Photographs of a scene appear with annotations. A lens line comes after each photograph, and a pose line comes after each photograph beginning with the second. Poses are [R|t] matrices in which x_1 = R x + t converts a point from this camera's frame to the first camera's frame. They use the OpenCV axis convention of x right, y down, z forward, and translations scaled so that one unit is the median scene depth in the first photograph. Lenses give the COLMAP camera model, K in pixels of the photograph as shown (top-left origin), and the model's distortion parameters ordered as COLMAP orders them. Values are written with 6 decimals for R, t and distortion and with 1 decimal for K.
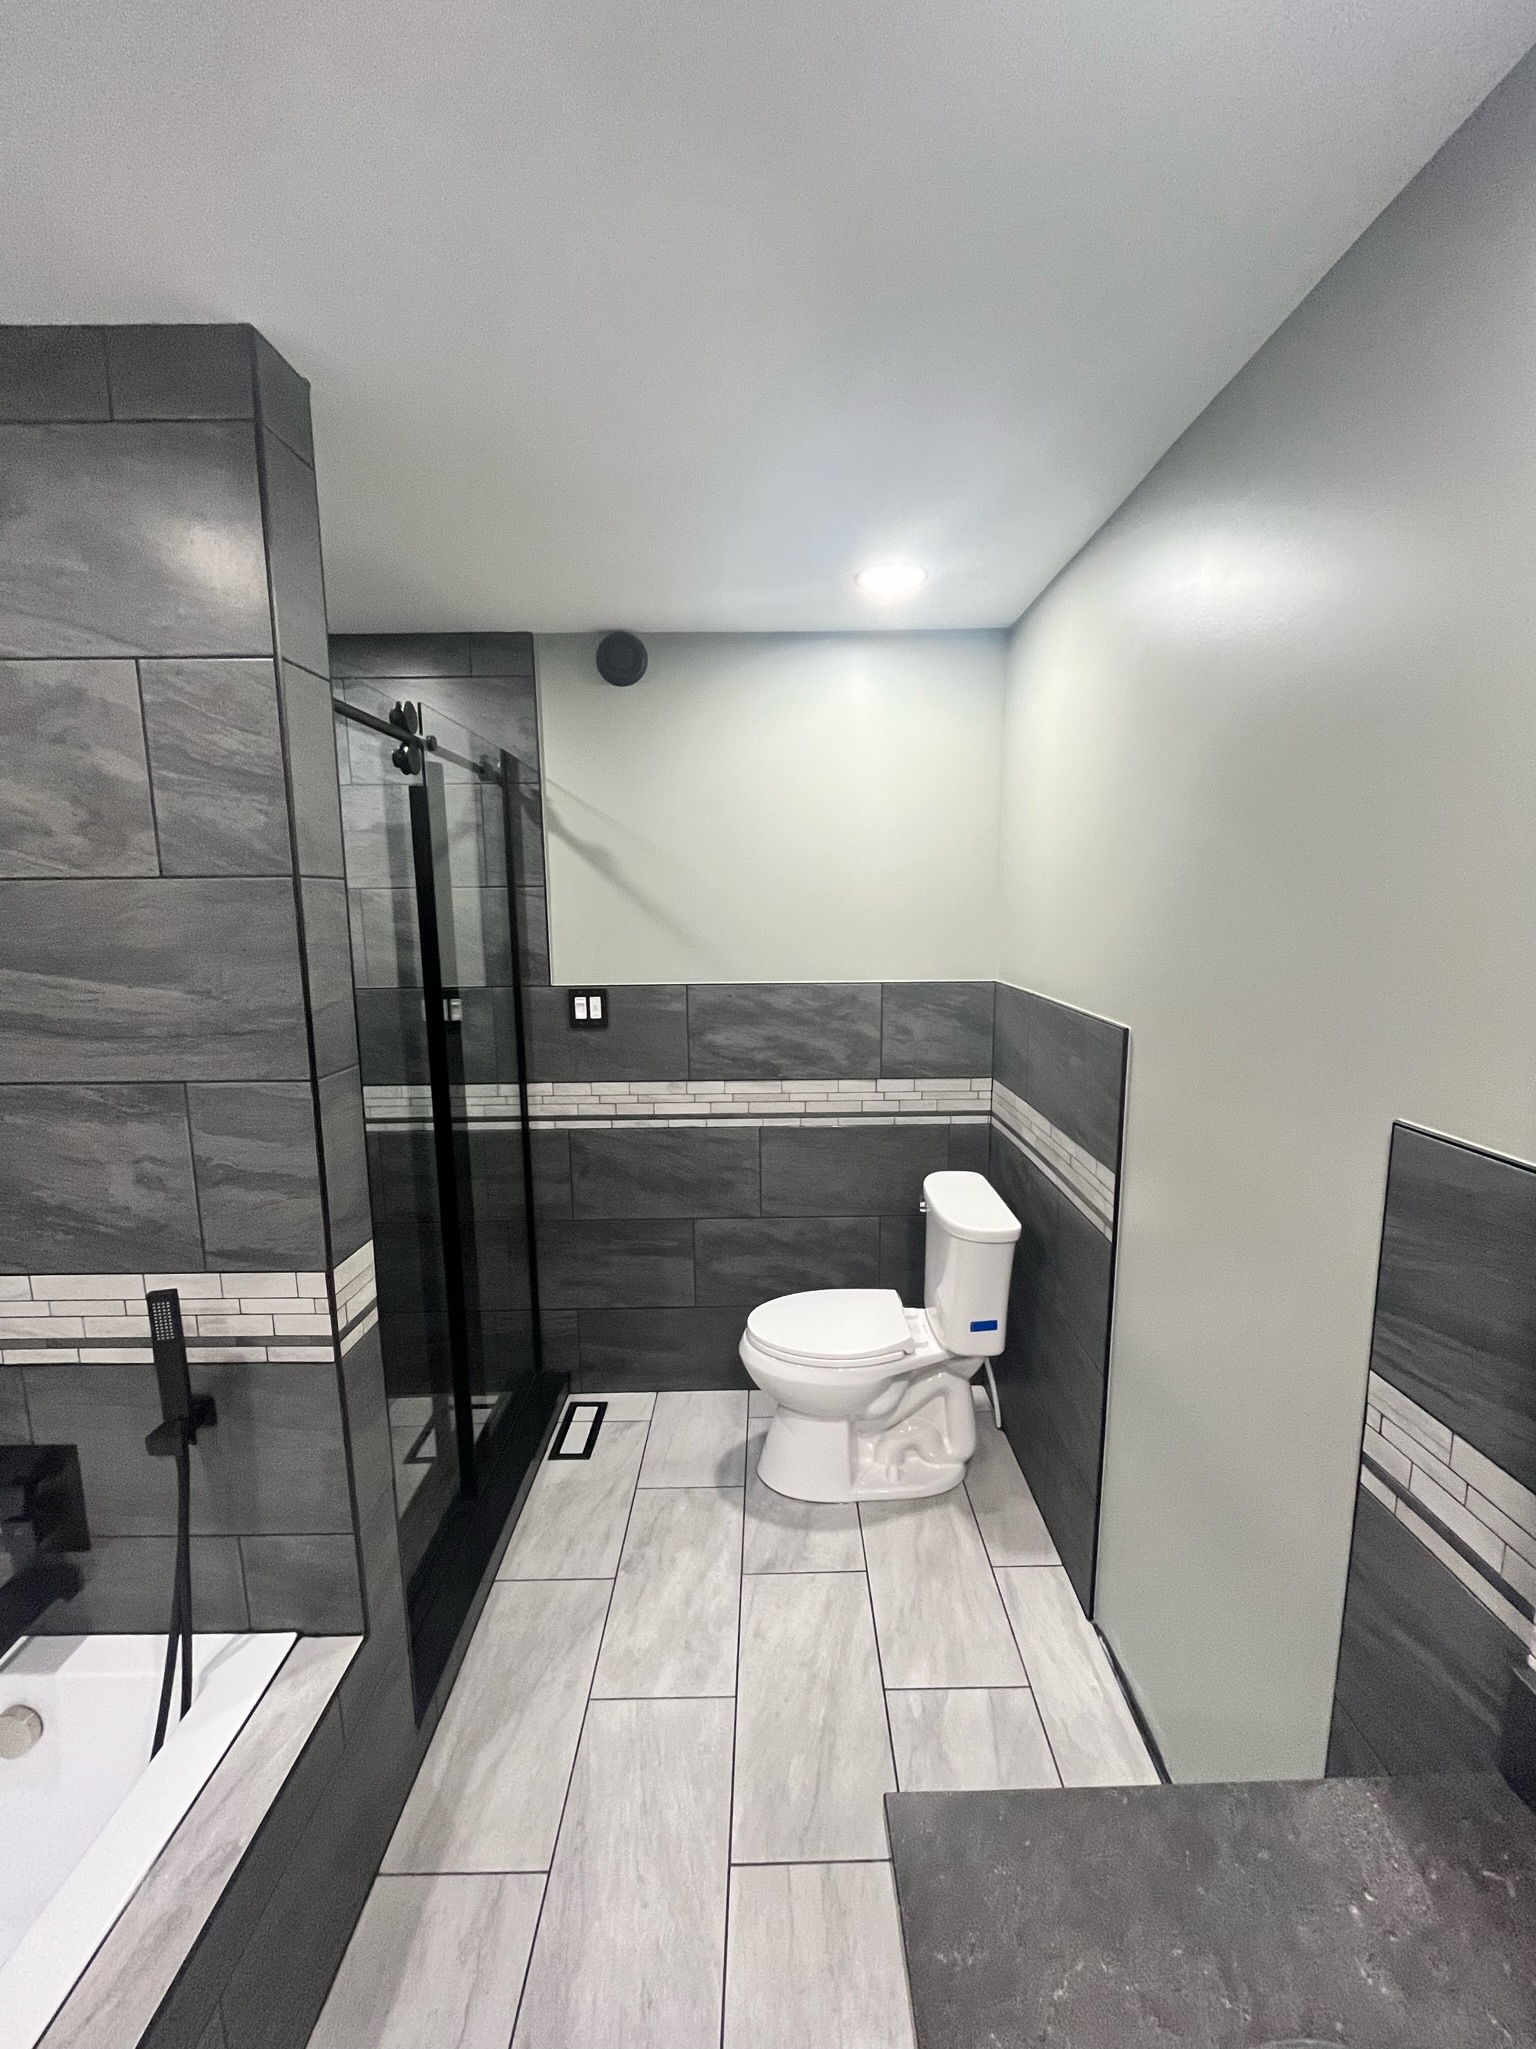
lens RADIAL K [[823.7, 0, 778.0], [0, 823.7, 1020.8], [0, 0, 1]] dist [-0.002625, -0.000588]
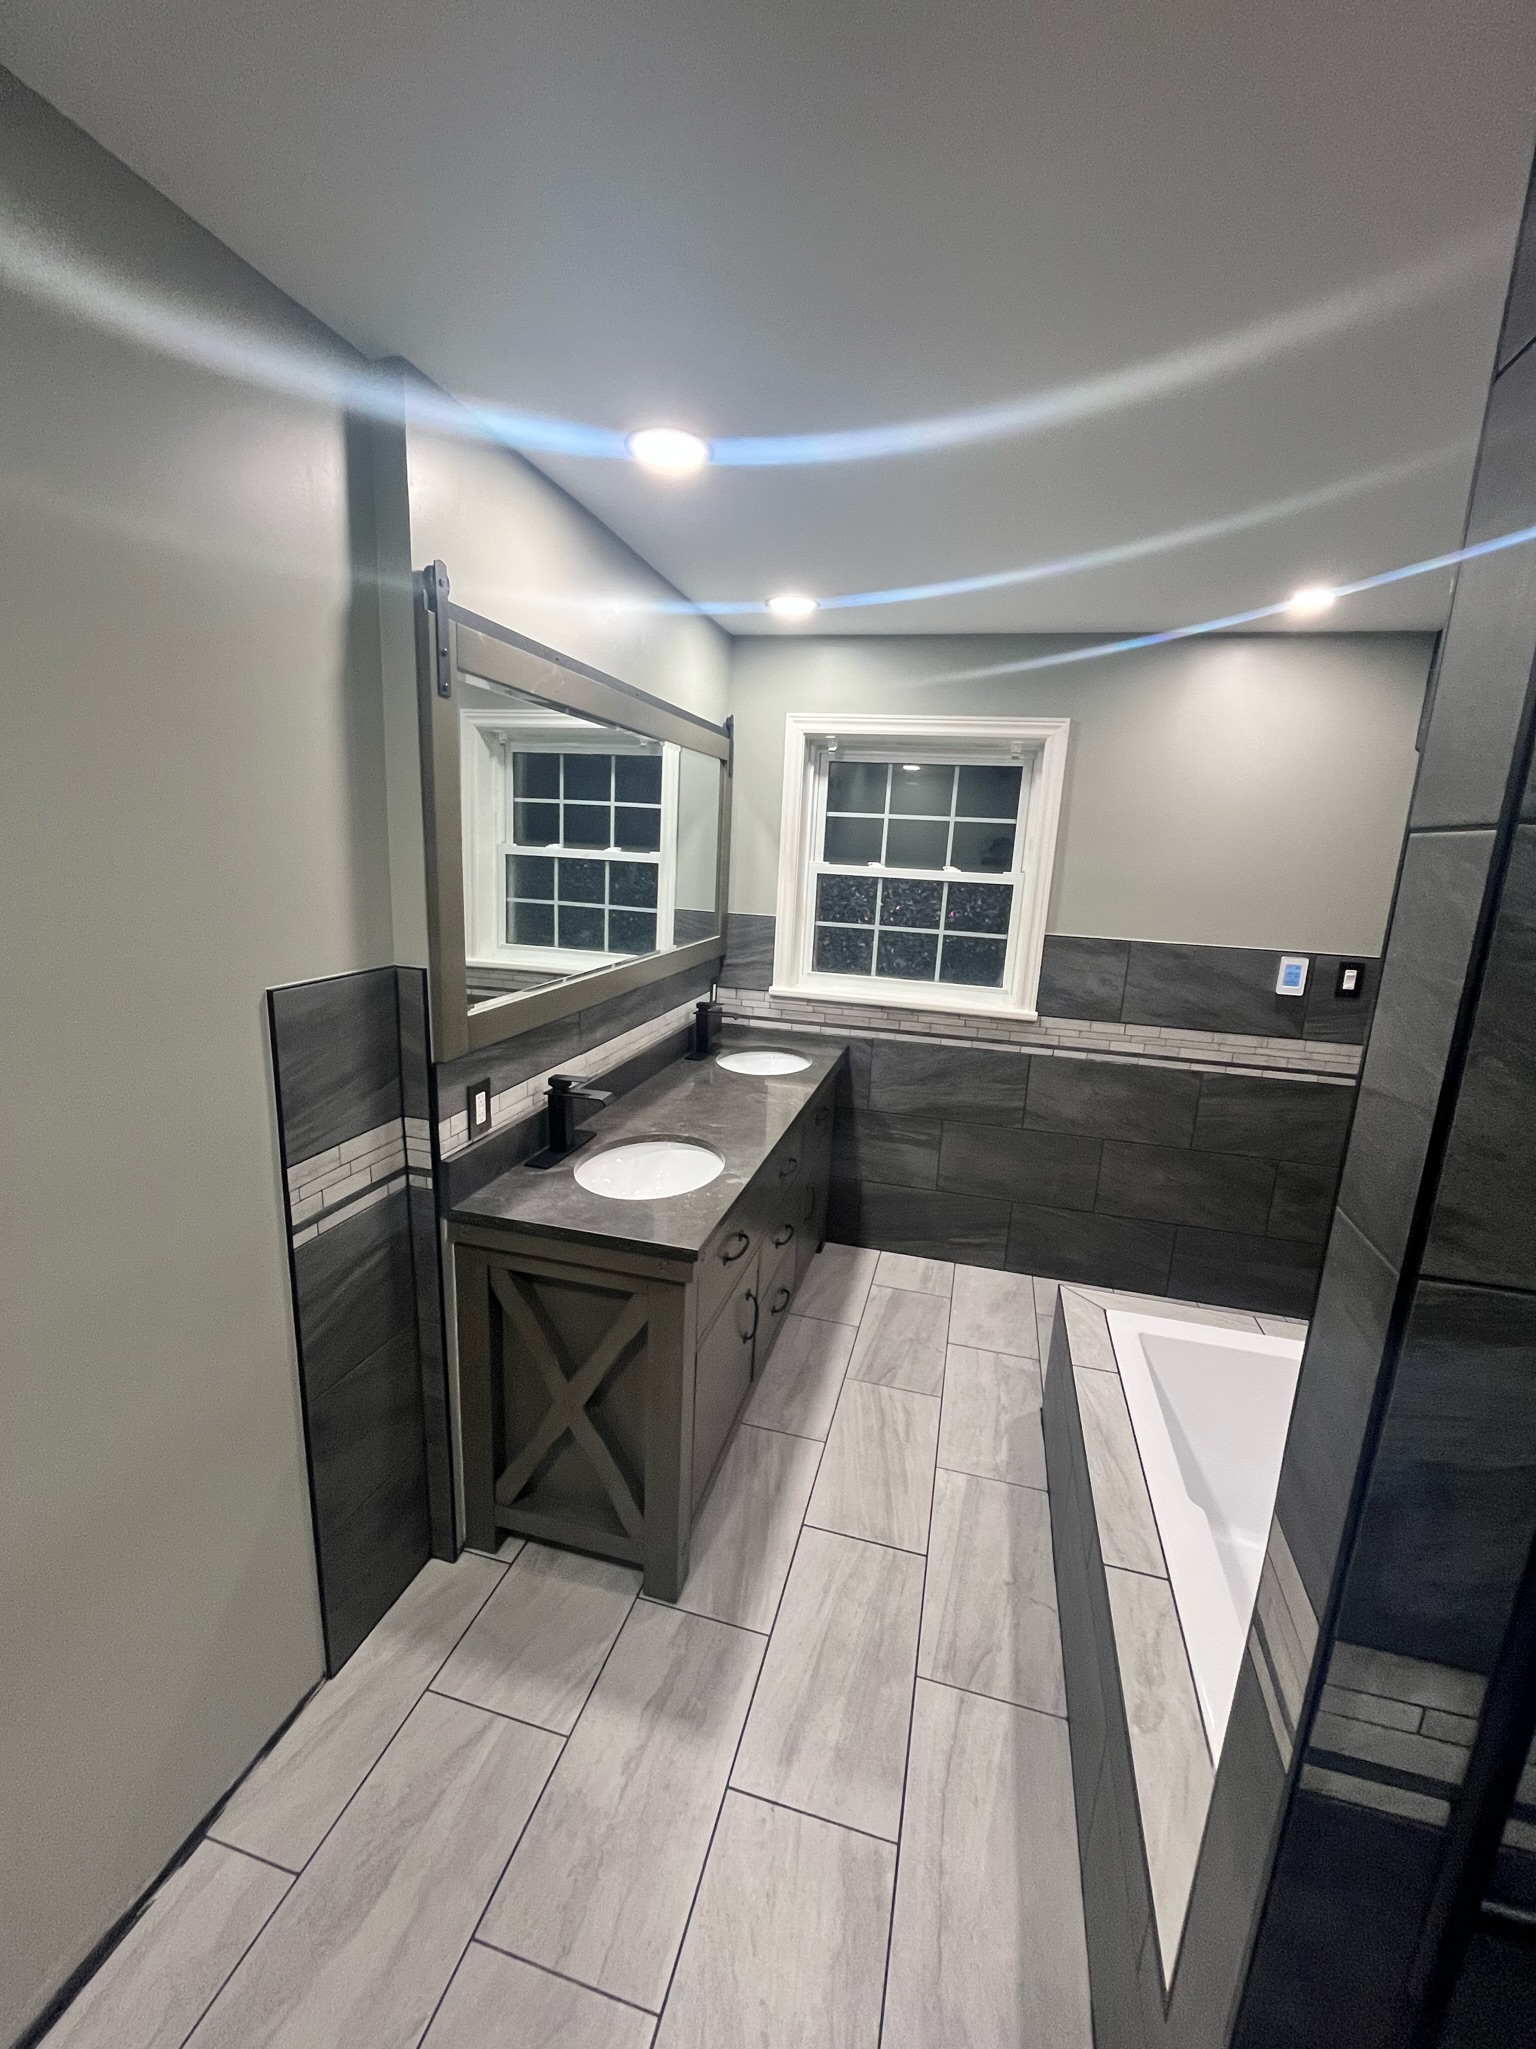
lens RADIAL K [[823.7, 0, 778.0], [0, 823.7, 1020.8], [0, 0, 1]] dist [-0.002625, -0.000588]
pose [[-0.964956, -0.091999, 0.245756, -0.190082], [-0.002595, 0.939828, 0.341638, -0.137438], [-0.262399, 0.329028, -0.907131, 0.926090]]
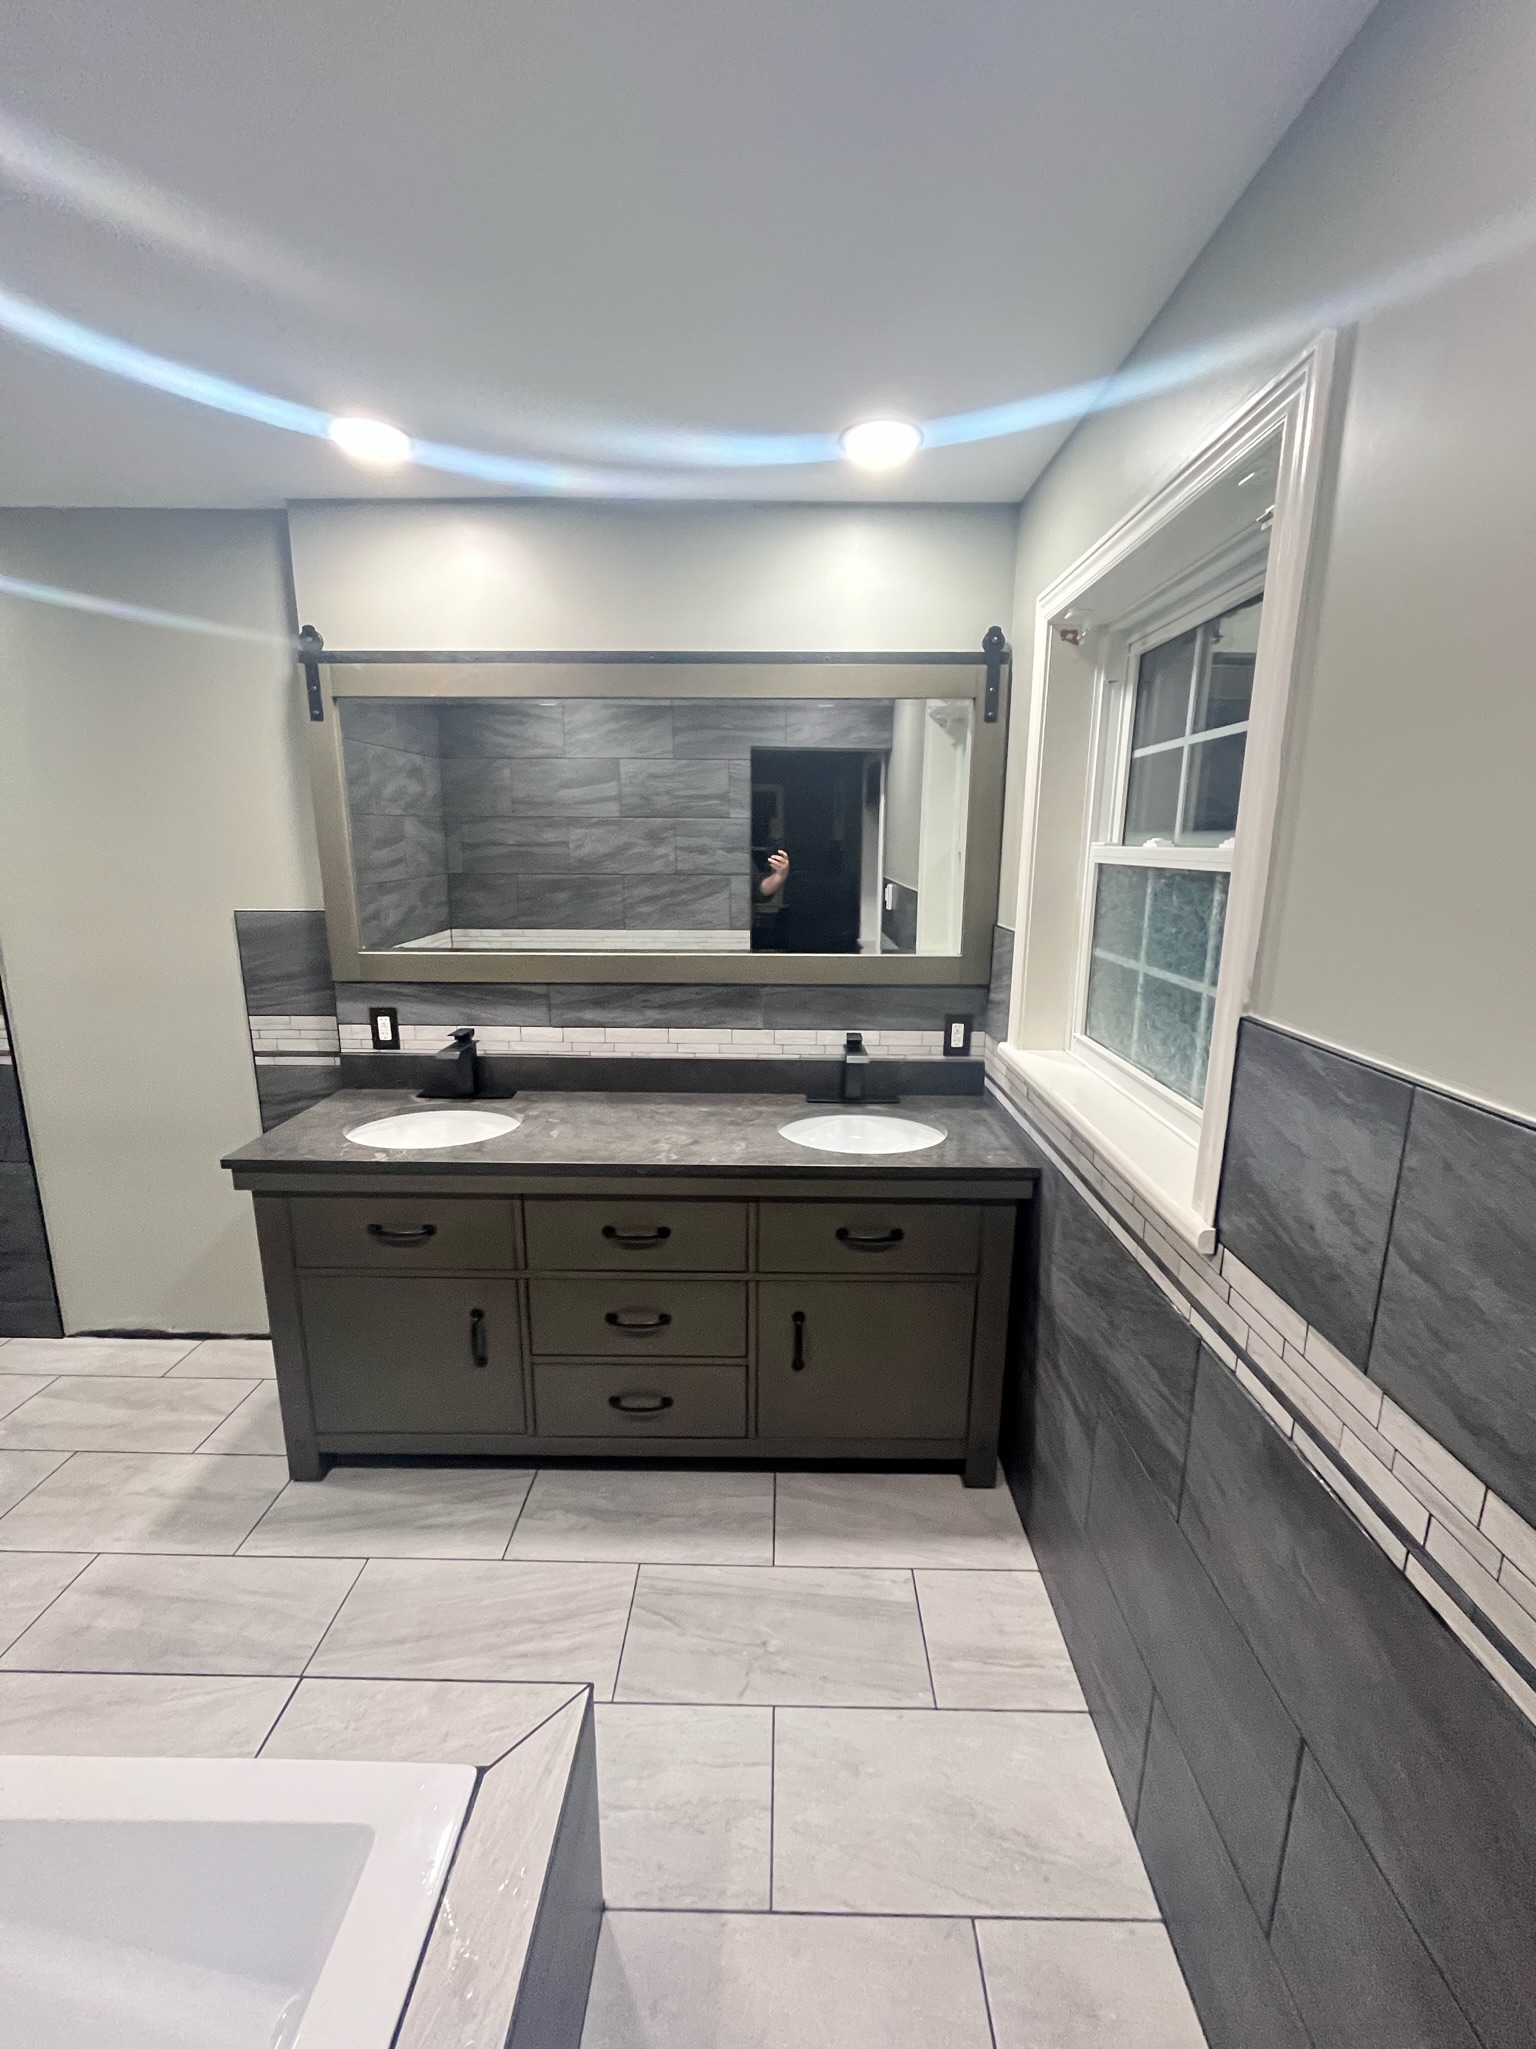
lens RADIAL K [[823.7, 0, 778.0], [0, 823.7, 1020.8], [0, 0, 1]] dist [-0.002625, -0.000588]
pose [[0.019049, -0.201838, 0.979234, -0.766428], [0.136246, 0.970799, 0.197450, 0.080825], [-0.990492, 0.129656, 0.045992, -0.308052]]
